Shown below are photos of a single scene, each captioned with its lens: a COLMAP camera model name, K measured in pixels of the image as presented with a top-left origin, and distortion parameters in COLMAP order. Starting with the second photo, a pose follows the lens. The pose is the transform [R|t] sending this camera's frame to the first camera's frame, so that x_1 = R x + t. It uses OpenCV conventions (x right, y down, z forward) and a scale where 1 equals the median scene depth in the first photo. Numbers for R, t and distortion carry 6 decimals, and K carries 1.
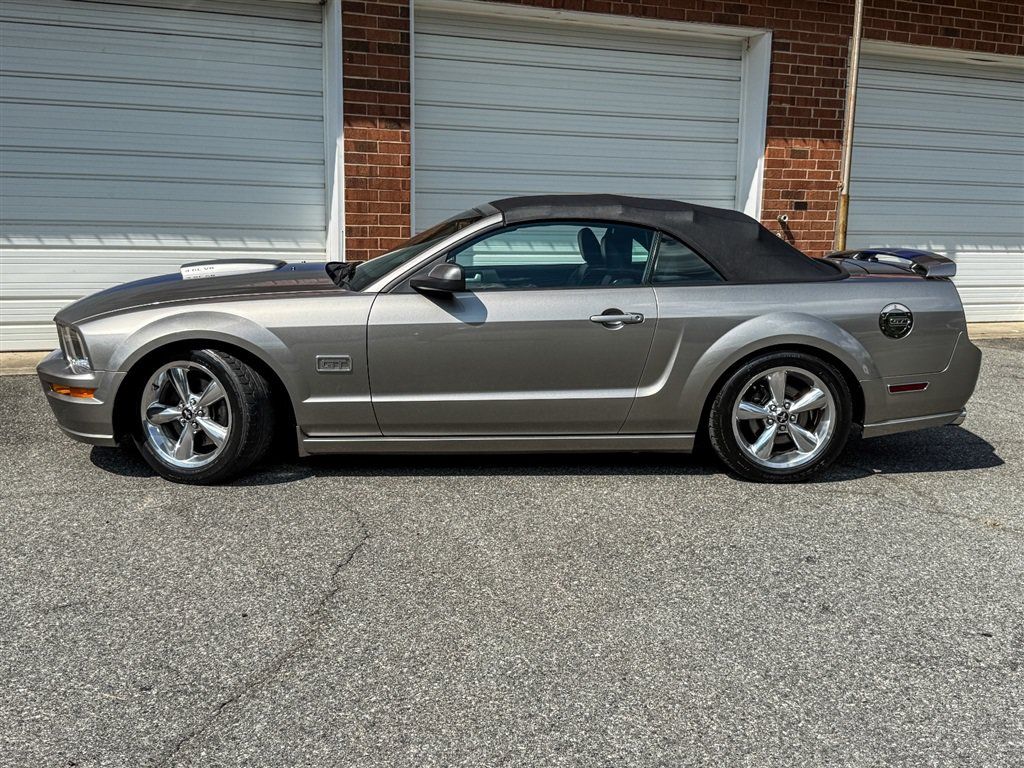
lens RADIAL K [[1101.6, 0, 511.3], [0, 1101.6, 393.9], [0, 0, 1]] dist [0.194330, -0.466767]
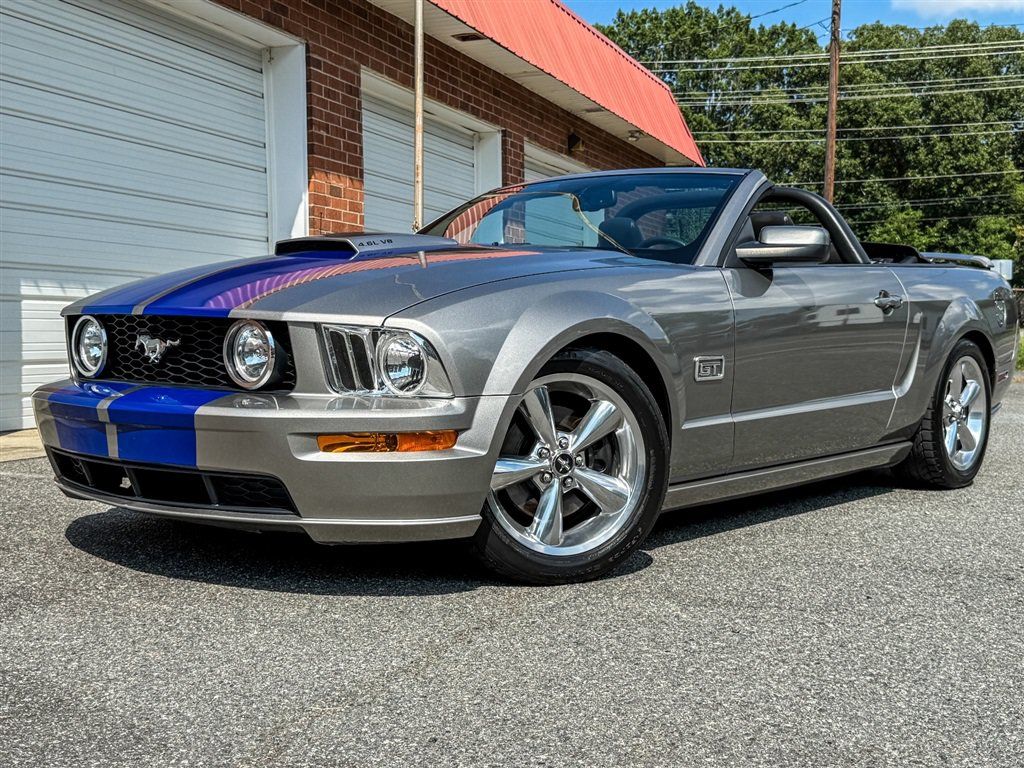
lens RADIAL K [[1271.1, 0, 511.8], [0, 1271.1, 394.4], [0, 0, 1]] dist [0.195455, -0.479322]
pose [[0.691836, -0.053918, 0.720039, -0.419175], [0.129598, 0.990287, -0.050367, 0.006209], [-0.710329, 0.128161, 0.692104, 0.289690]]
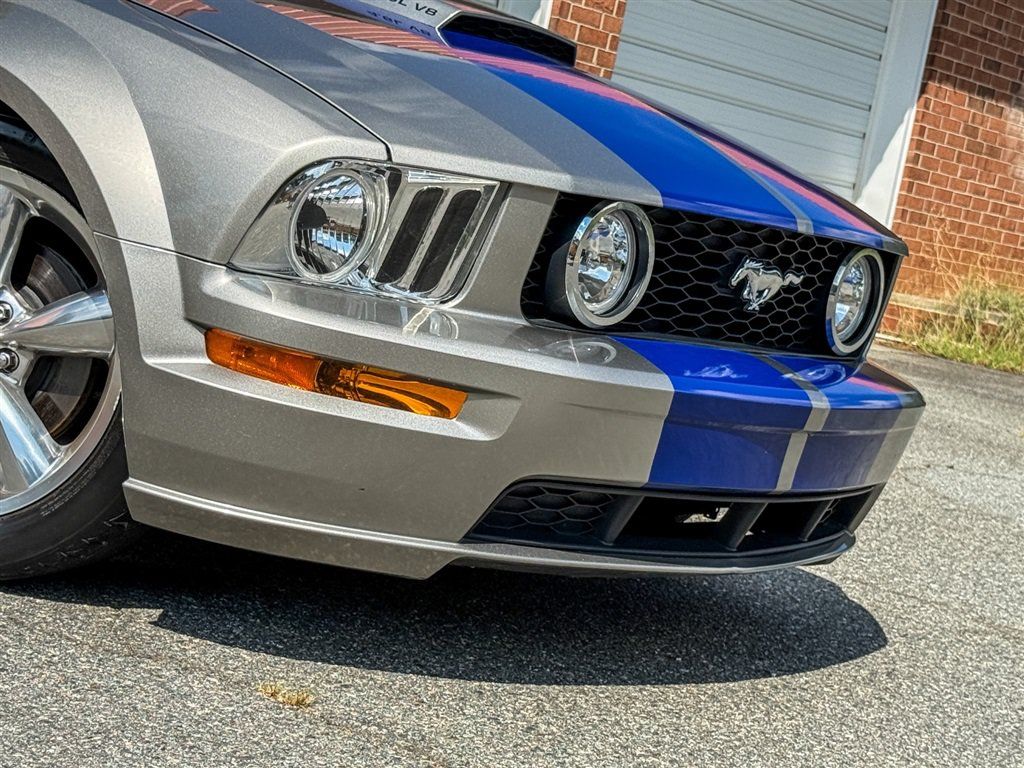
lens RADIAL K [[2201.5, 0, 510.5], [0, 2201.5, 372.7], [0, 0, 1]] dist [0.079531, 0.588720]
pose [[0.875620, 0.110387, 0.470217, 0.094909], [-0.099348, 0.993879, -0.048319, 0.025657], [-0.472672, -0.004406, 0.881227, 0.224182]]
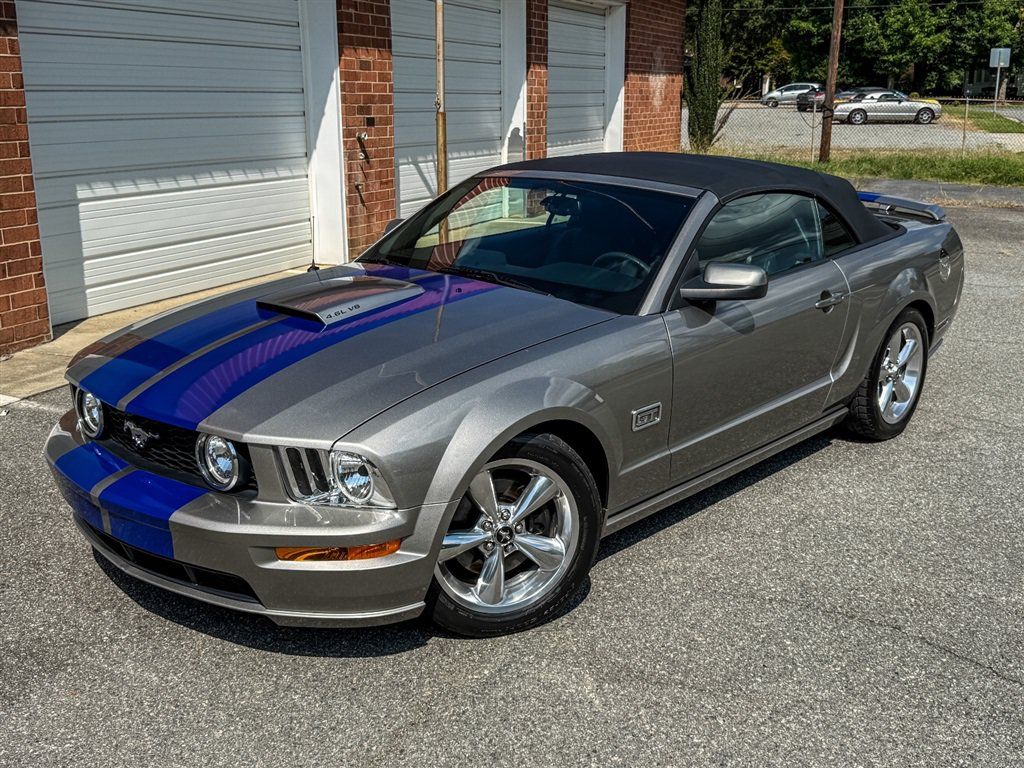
lens RADIAL K [[1099.8, 0, 514.9], [0, 1099.8, 380.7], [0, 0, 1]] dist [0.183085, -0.401677]
pose [[0.718101, -0.190632, 0.669321, -0.375978], [0.124231, 0.981418, 0.146237, -0.089817], [-0.684761, -0.021863, 0.728440, 0.272293]]
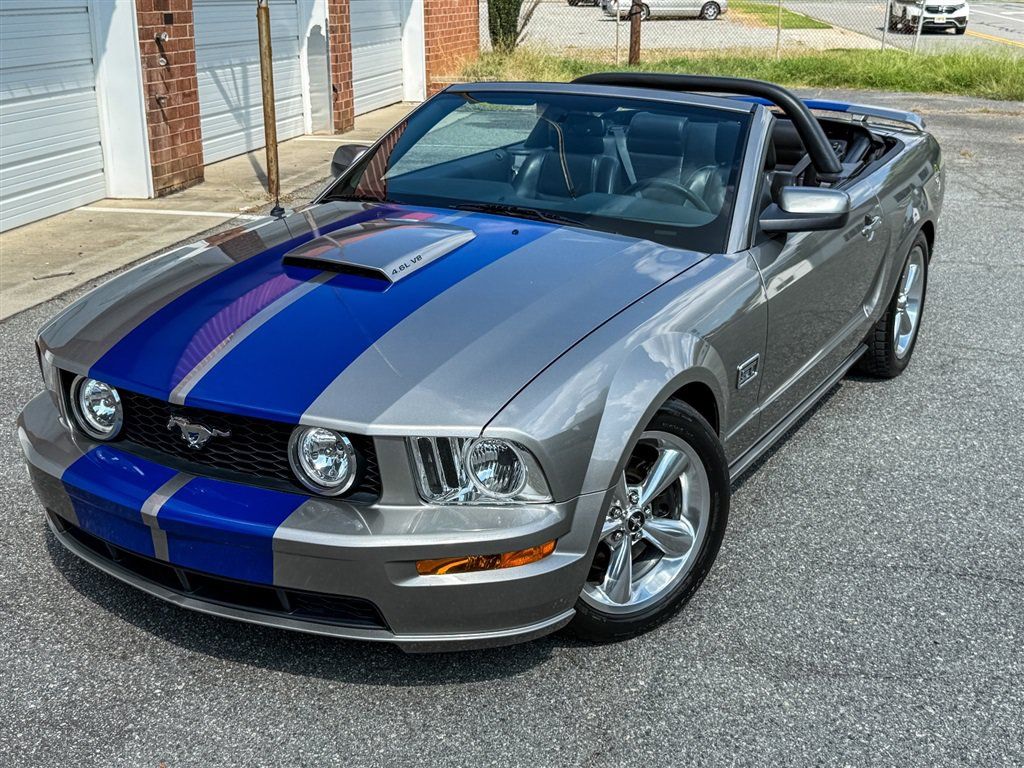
lens RADIAL K [[1265.7, 0, 507.4], [0, 1265.7, 386.7], [0, 0, 1]] dist [0.206610, -0.507060]
pose [[0.555259, -0.265559, 0.788141, -0.432613], [0.142641, 0.964018, 0.224326, -0.107625], [-0.819354, -0.012138, 0.573159, 0.361550]]
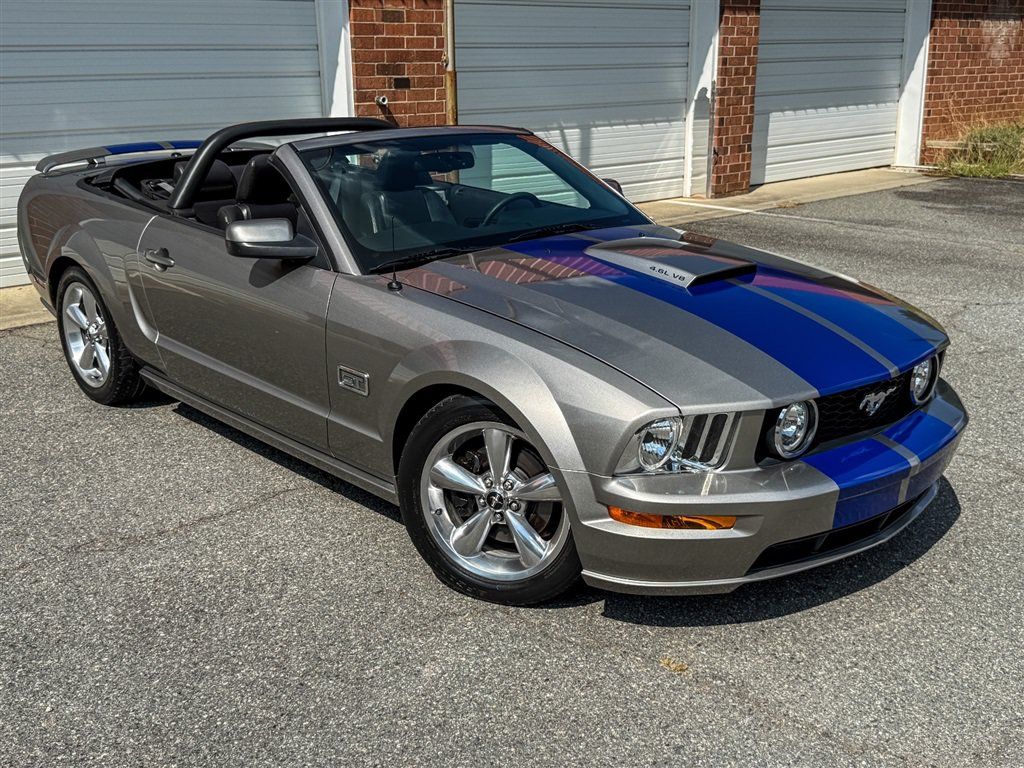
lens RADIAL K [[1119.1, 0, 509.1], [0, 1119.1, 386.8], [0, 0, 1]] dist [0.177614, -0.423333]
pose [[0.949596, -0.116084, 0.291190, 0.082109], [0.078715, 0.987445, 0.136952, -0.068301], [-0.303432, -0.107128, 0.946812, 0.213807]]
